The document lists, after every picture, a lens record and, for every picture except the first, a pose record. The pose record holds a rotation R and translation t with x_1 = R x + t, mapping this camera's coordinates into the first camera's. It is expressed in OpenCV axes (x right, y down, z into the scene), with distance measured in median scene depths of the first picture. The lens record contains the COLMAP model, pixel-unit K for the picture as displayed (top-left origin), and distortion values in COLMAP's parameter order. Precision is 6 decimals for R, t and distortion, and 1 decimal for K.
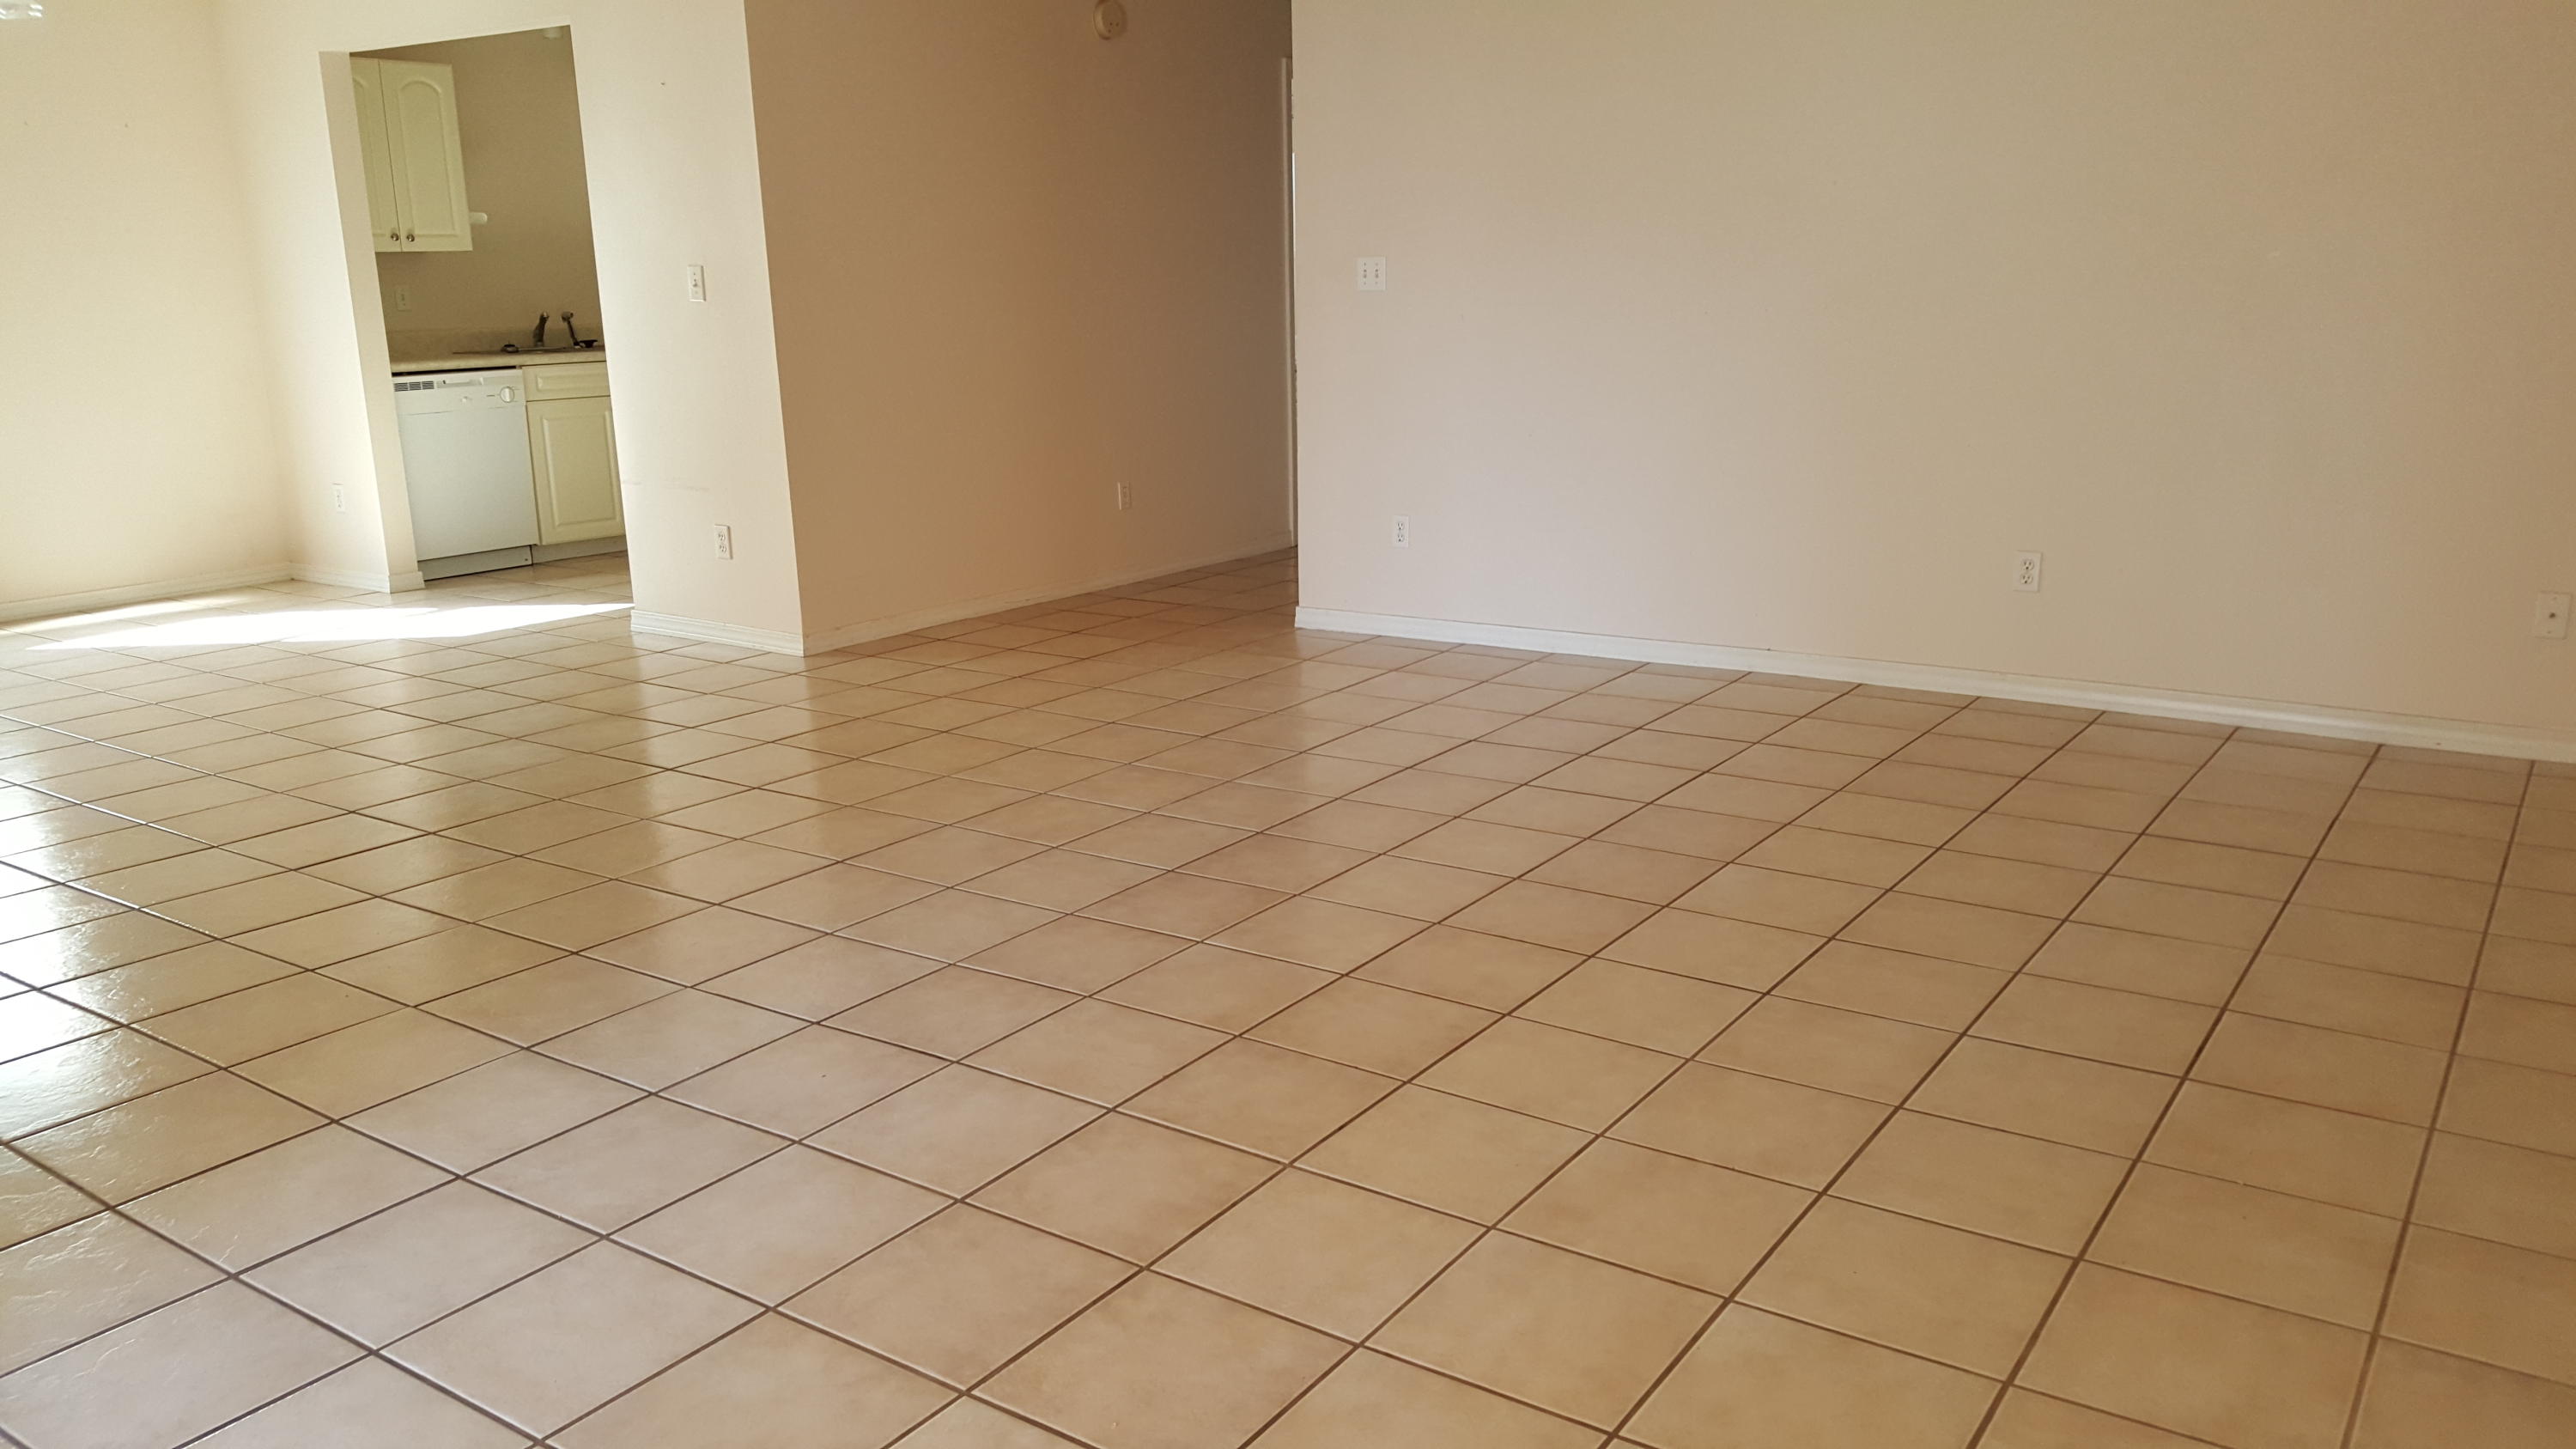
lens RADIAL K [[1918.1, 0, 1304.8], [0, 1918.1, 729.9], [0, 0, 1]] dist [0.172265, -0.337519]
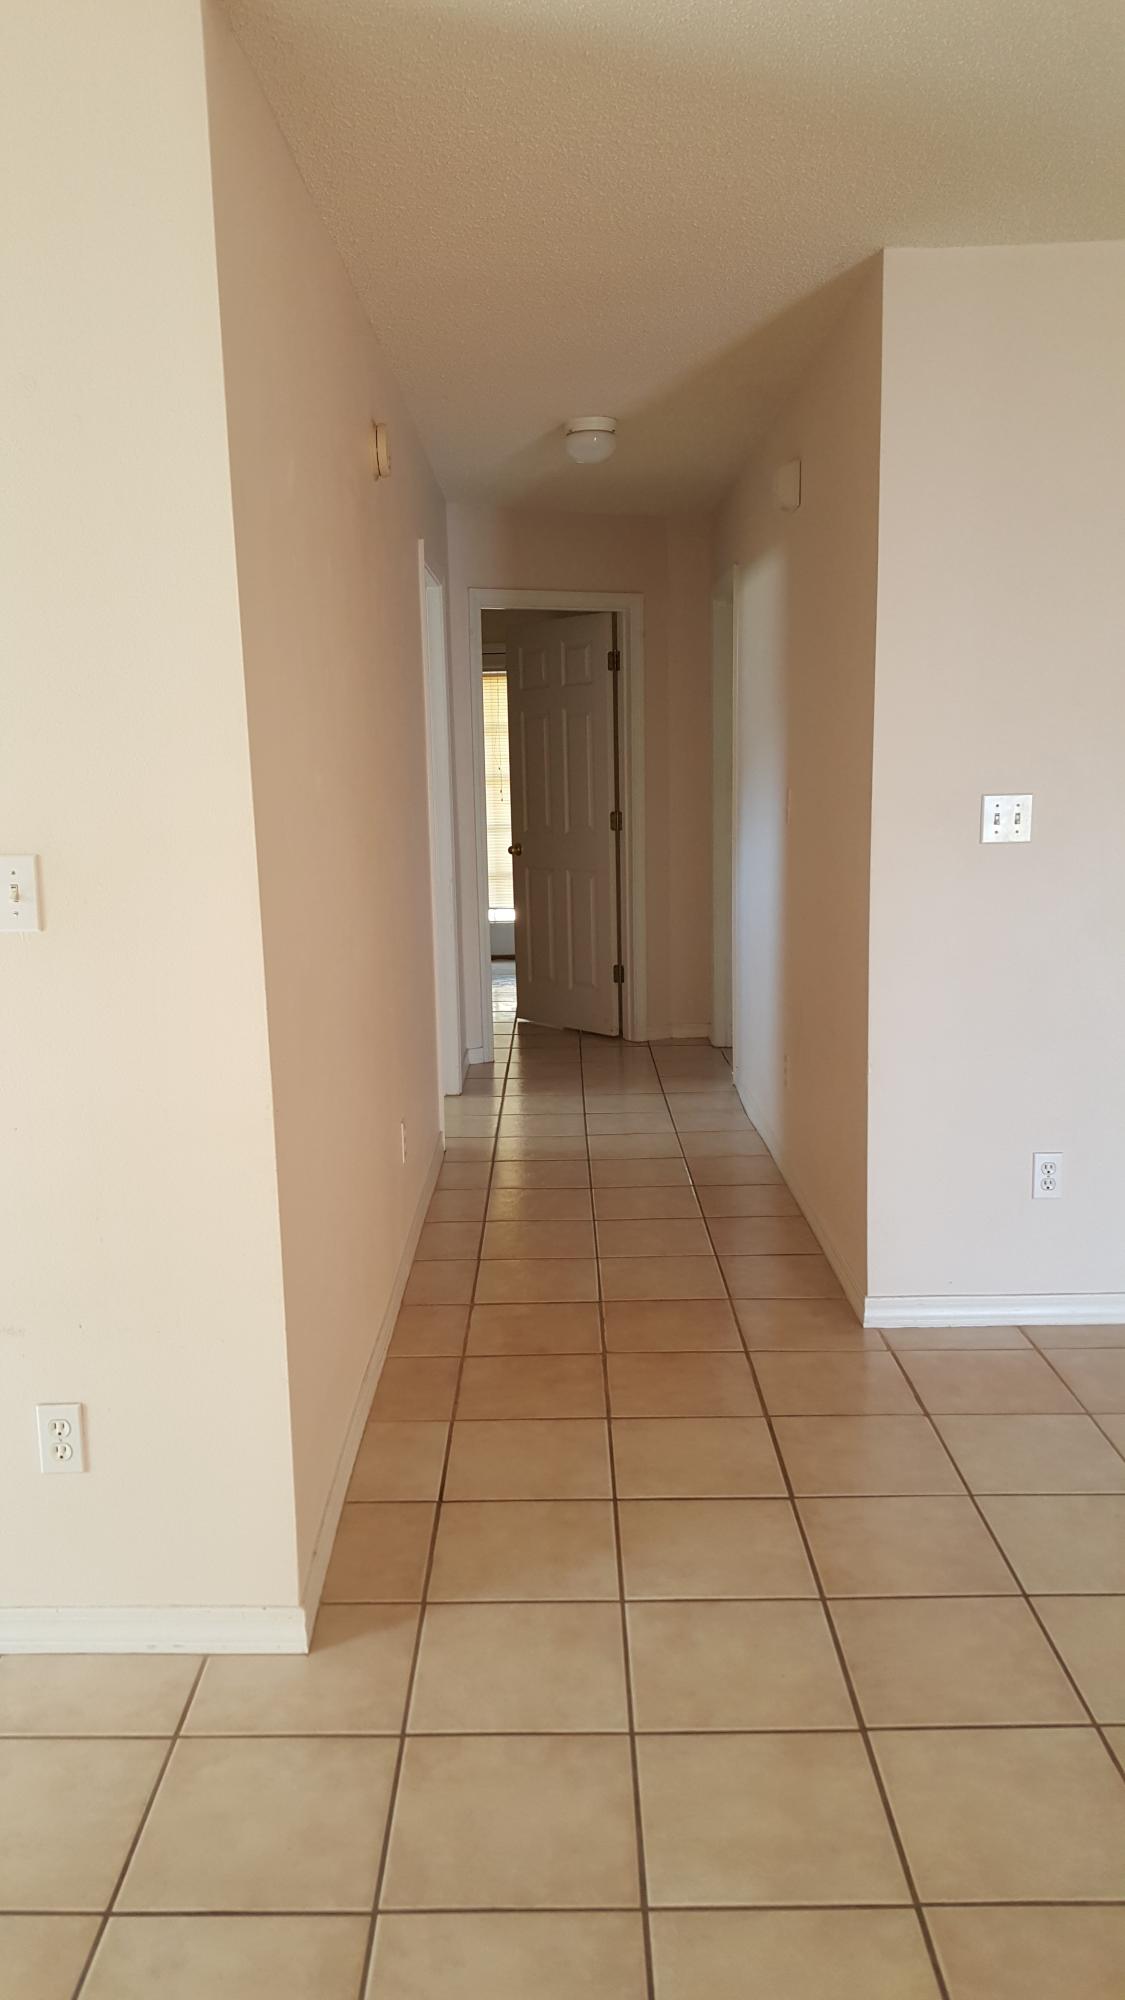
lens RADIAL K [[1473.5, 0, 543.6], [0, 1473.5, 997.6], [0, 0, 1]] dist [0.113270, -0.181613]
pose [[0.829729, -0.094867, 0.550045, -0.485634], [0.140593, 0.989199, -0.041472, -0.210489], [-0.540169, 0.111743, 0.834105, 0.791373]]
